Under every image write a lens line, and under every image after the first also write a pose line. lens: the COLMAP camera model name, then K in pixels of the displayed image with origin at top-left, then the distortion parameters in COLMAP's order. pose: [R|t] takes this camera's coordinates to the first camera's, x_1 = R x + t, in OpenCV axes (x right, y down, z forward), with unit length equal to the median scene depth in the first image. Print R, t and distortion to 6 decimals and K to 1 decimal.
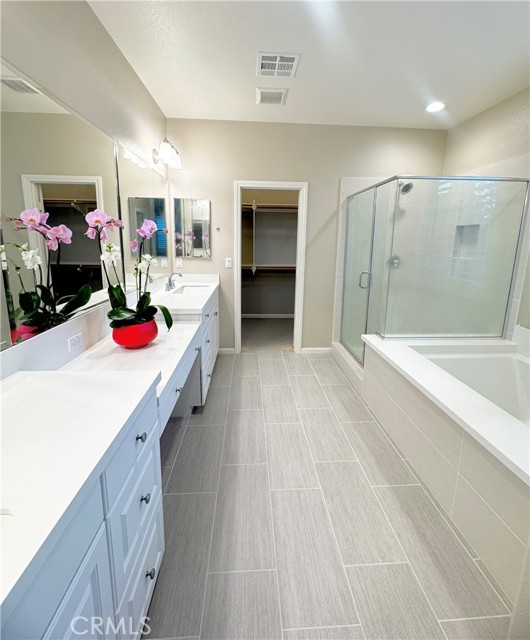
lens RADIAL K [[281.3, 0, 263.9], [0, 281.3, 287.2], [0, 0, 1]] dist [-0.004301, -0.000369]
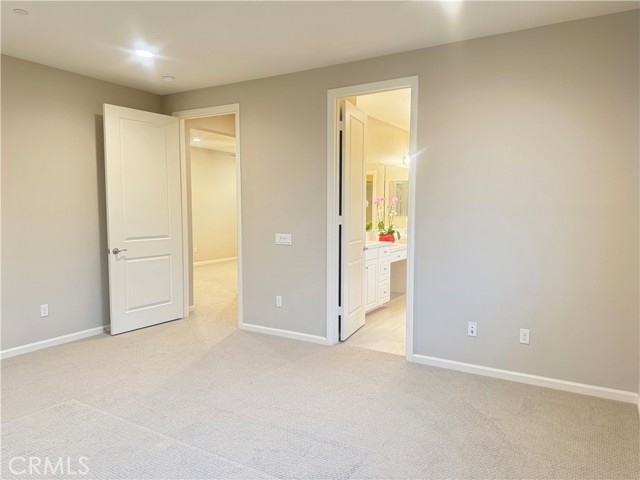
lens RADIAL K [[452.2, 0, 320.0], [0, 452.2, 240.0], [0, 0, 1]] dist [0.040043, -0.004652]
pose [[0.827355, 0.033948, -0.560653, 0.832784], [-0.089444, 0.993398, -0.071841, 0.311966], [0.554512, 0.109585, 0.824929, -1.685313]]
